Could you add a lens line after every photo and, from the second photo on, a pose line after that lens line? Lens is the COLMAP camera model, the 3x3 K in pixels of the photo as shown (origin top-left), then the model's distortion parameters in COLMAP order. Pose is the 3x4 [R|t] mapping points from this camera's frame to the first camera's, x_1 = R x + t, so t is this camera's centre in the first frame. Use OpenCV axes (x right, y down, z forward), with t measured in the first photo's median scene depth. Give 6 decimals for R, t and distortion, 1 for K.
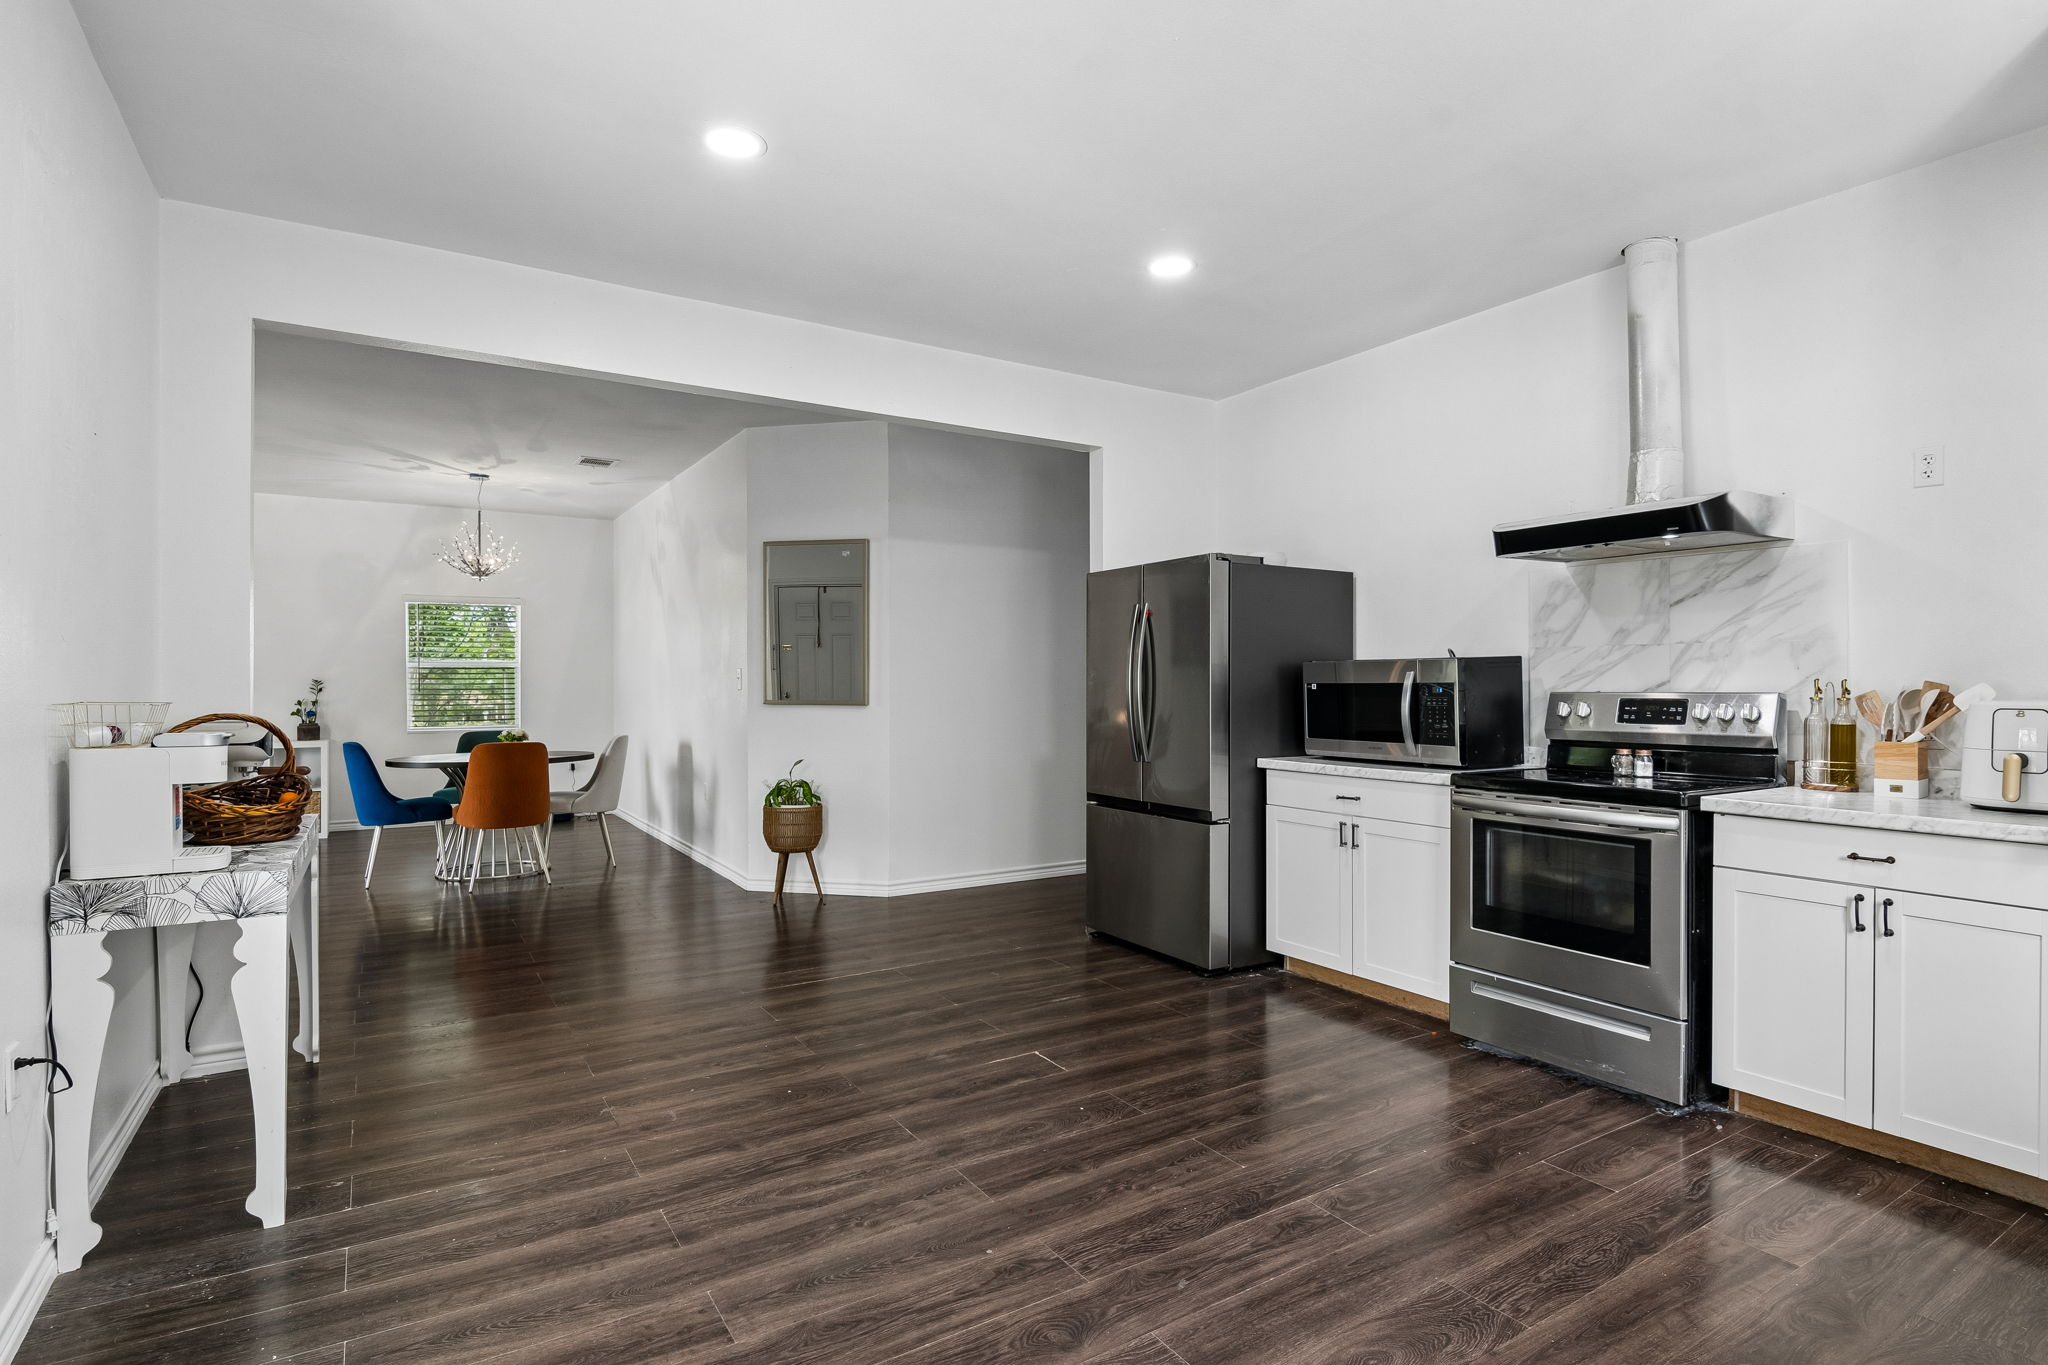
lens RADIAL K [[1015.2, 0, 1014.7], [0, 1015.2, 690.1], [0, 0, 1]] dist [-0.000589, -0.000441]
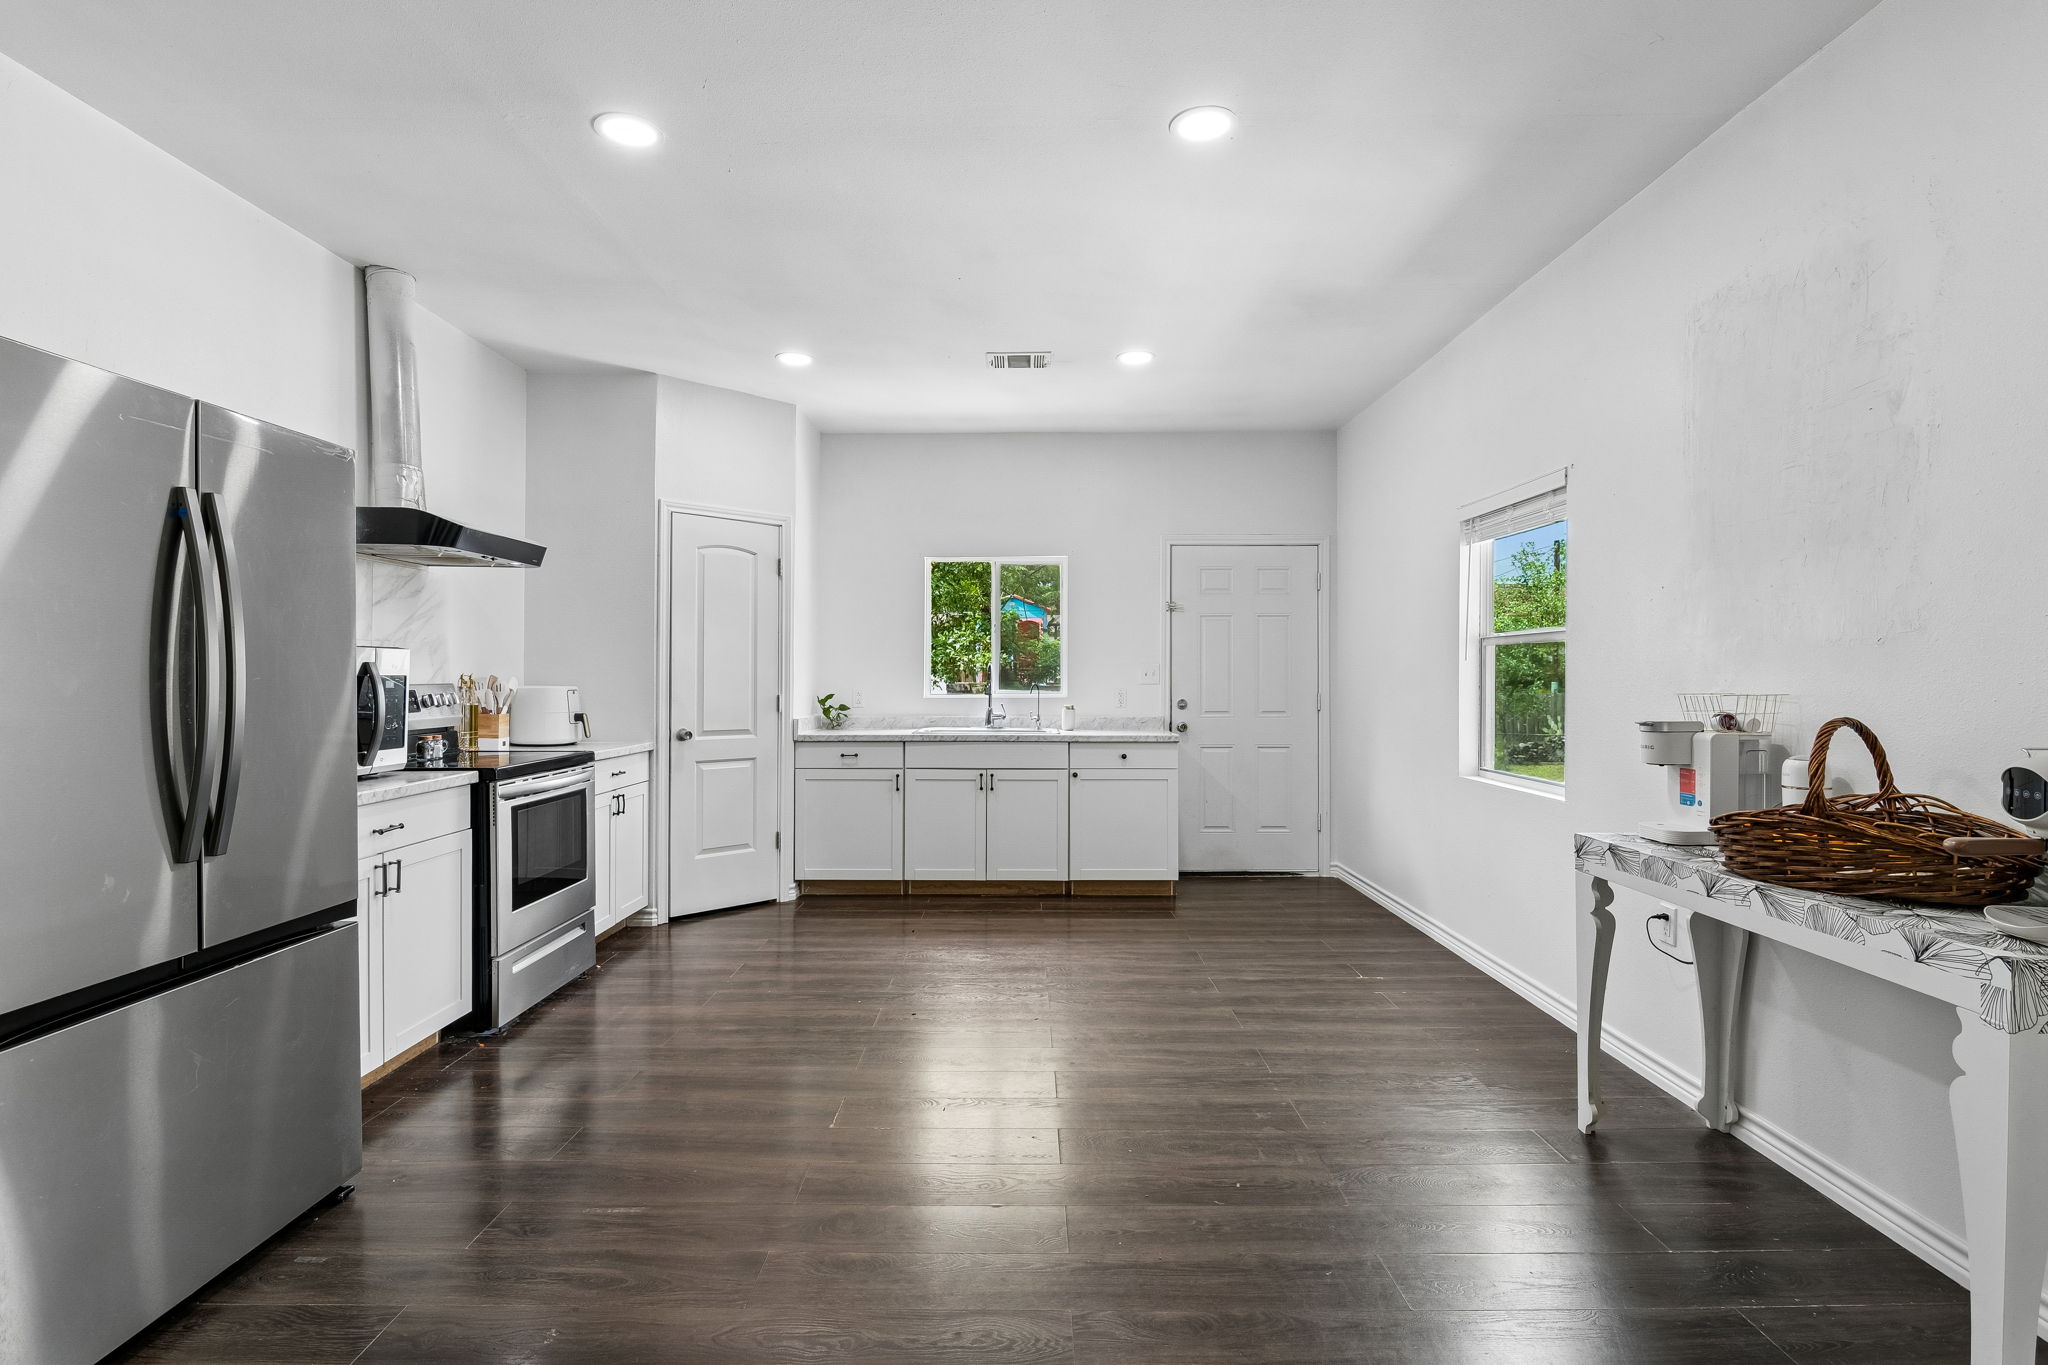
lens RADIAL K [[1015.2, 0, 1012.9], [0, 1015.2, 683.1], [0, 0, 1]] dist [-0.000589, -0.000441]
pose [[-0.845841, -0.005858, 0.533403, -0.657306], [0.000864, 0.999923, 0.012352, -0.015454], [-0.533435, 0.010908, -0.845771, 1.964985]]
